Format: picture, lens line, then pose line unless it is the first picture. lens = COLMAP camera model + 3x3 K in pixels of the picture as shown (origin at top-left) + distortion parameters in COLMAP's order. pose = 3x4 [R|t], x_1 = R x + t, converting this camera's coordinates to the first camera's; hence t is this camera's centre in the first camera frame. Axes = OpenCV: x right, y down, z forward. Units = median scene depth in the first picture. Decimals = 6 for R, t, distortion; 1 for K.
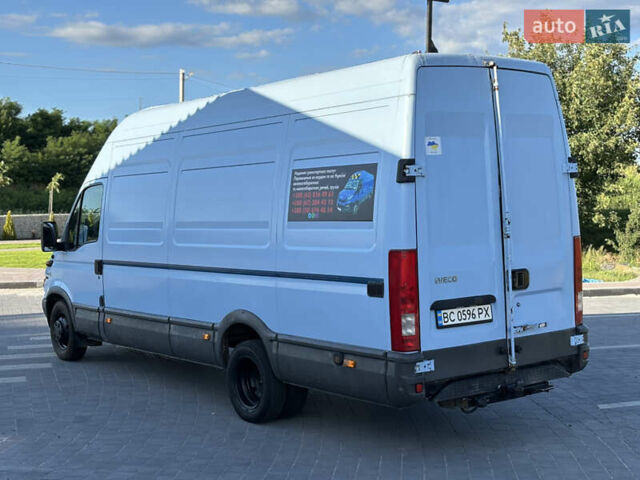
lens RADIAL K [[1002.1, 0, 320.0], [0, 1002.1, 240.0], [0, 0, 1]] dist [0.054668, -0.084009]
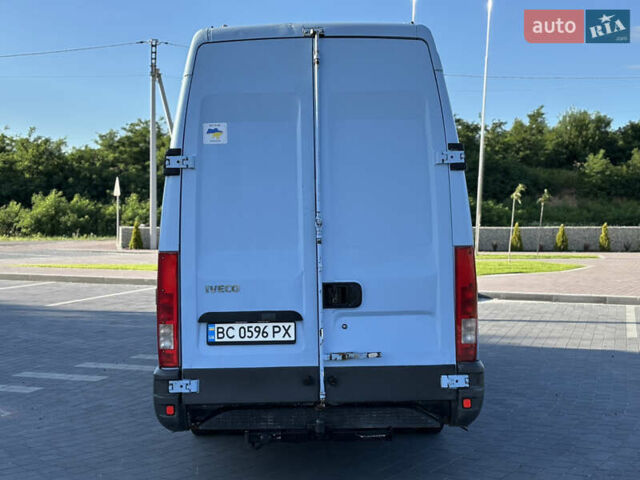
lens RADIAL K [[1002.1, 0, 320.0], [0, 1002.1, 240.0], [0, 0, 1]] dist [0.054668, -0.084009]
pose [[0.804011, 0.024973, -0.594090, 0.565491], [-0.034096, 0.999410, -0.004132, -0.001115], [0.593637, 0.023578, 0.804388, 0.288860]]
